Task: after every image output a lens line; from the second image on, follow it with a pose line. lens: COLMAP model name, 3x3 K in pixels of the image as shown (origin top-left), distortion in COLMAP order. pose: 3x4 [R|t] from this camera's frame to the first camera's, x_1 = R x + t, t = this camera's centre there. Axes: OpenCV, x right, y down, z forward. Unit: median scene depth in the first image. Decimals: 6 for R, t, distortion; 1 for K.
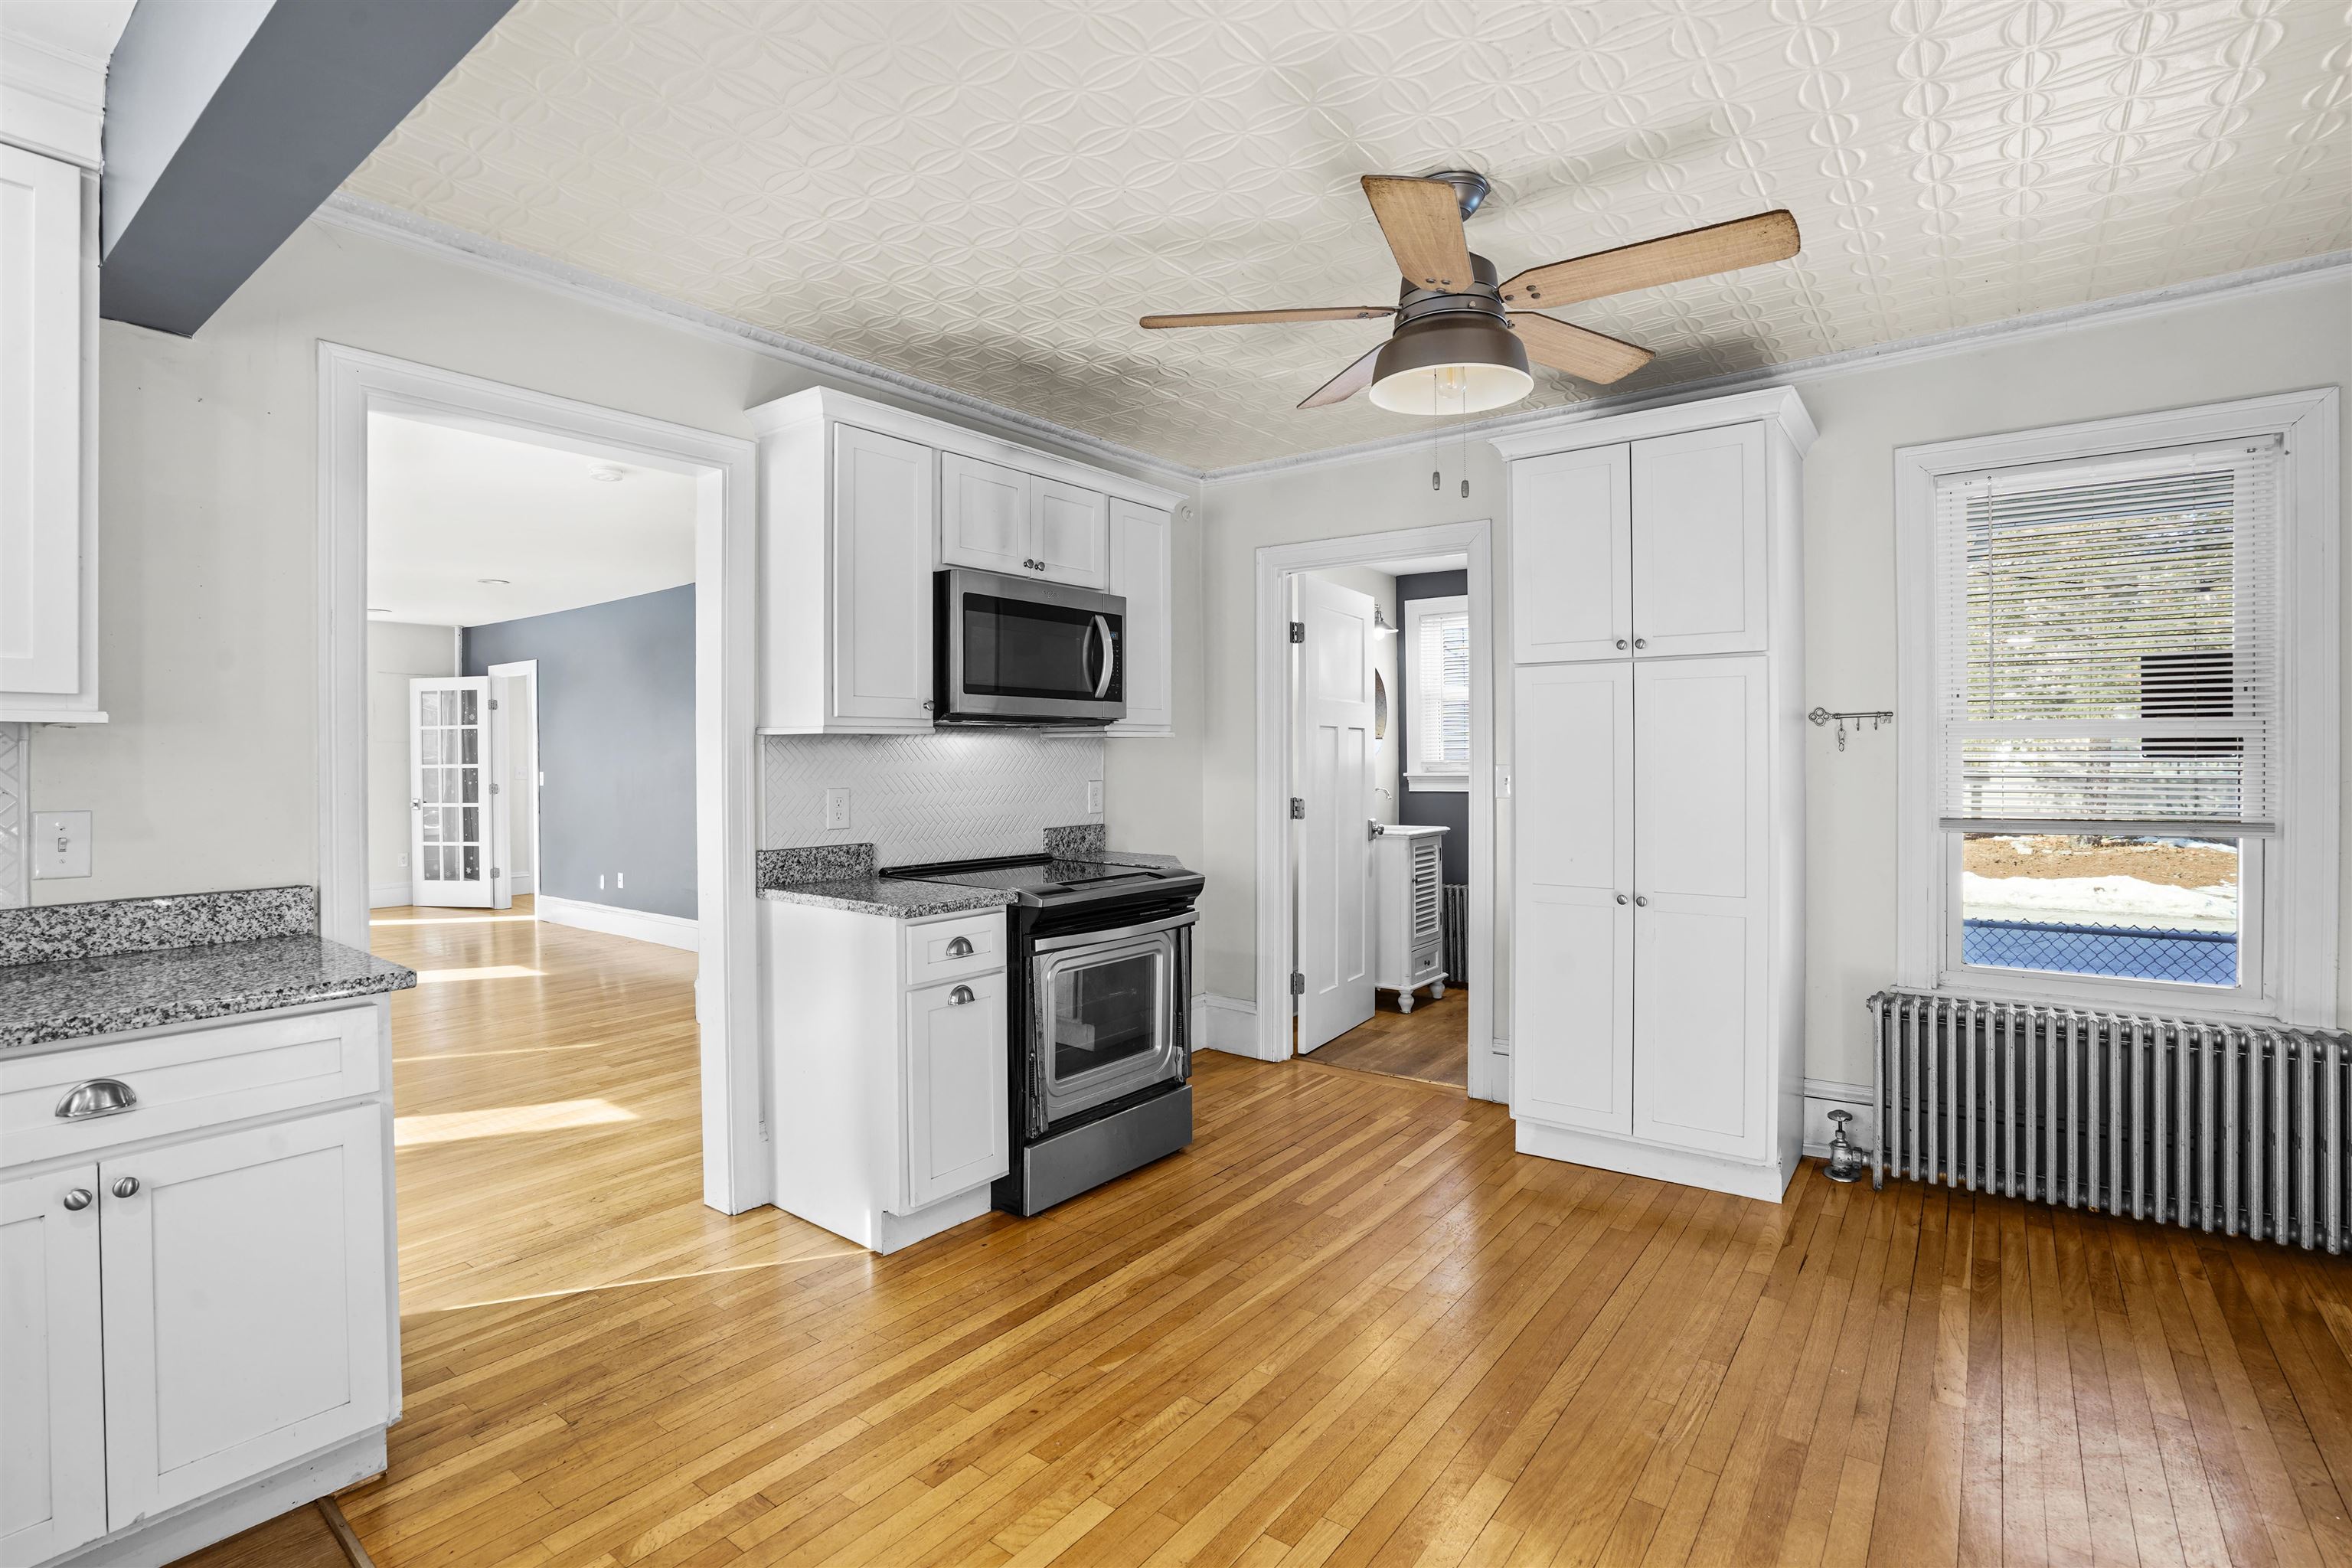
lens RADIAL K [[1096.7, 0, 1148.7], [0, 1096.7, 761.9], [0, 0, 1]] dist [-0.040257, 0.015637]
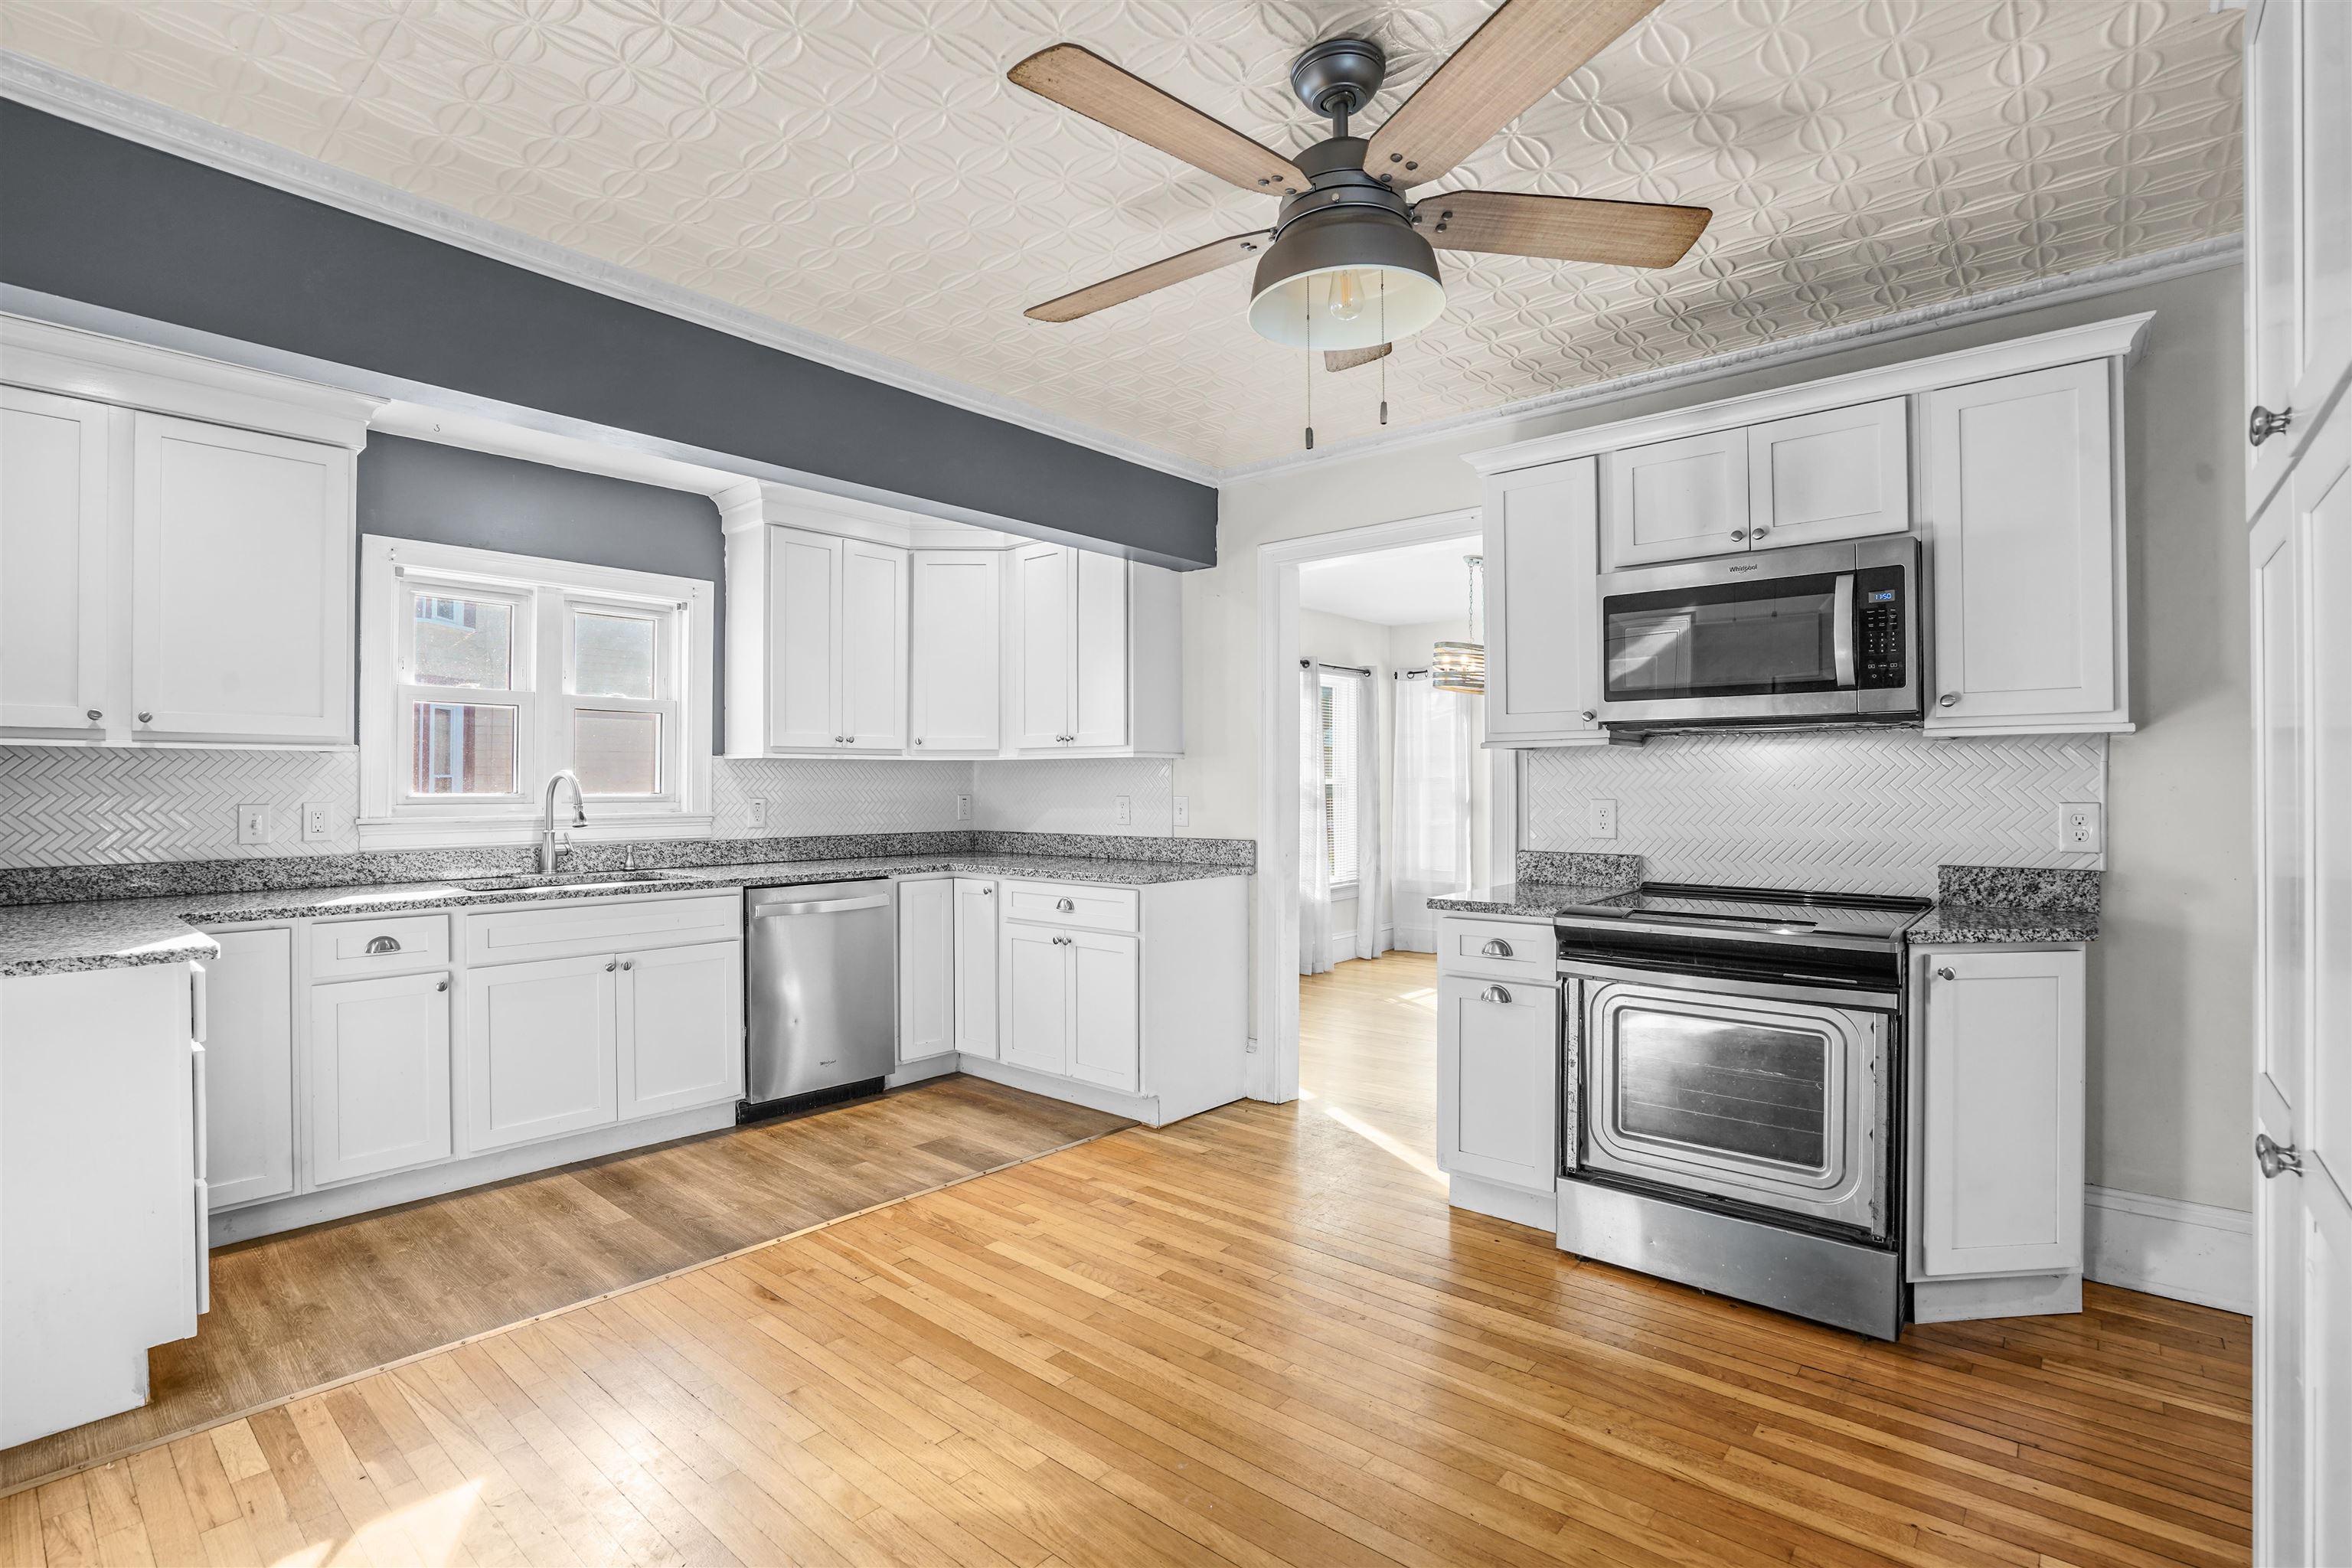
lens RADIAL K [[1103.0, 0, 1178.5], [0, 1103.0, 773.1], [0, 0, 1]] dist [-0.028254, 0.000734]
pose [[-0.034159, -0.009433, -0.999372, 0.784385], [-0.003604, 0.999950, -0.009315, 0.010644], [0.999410, 0.003283, -0.034191, 0.641303]]
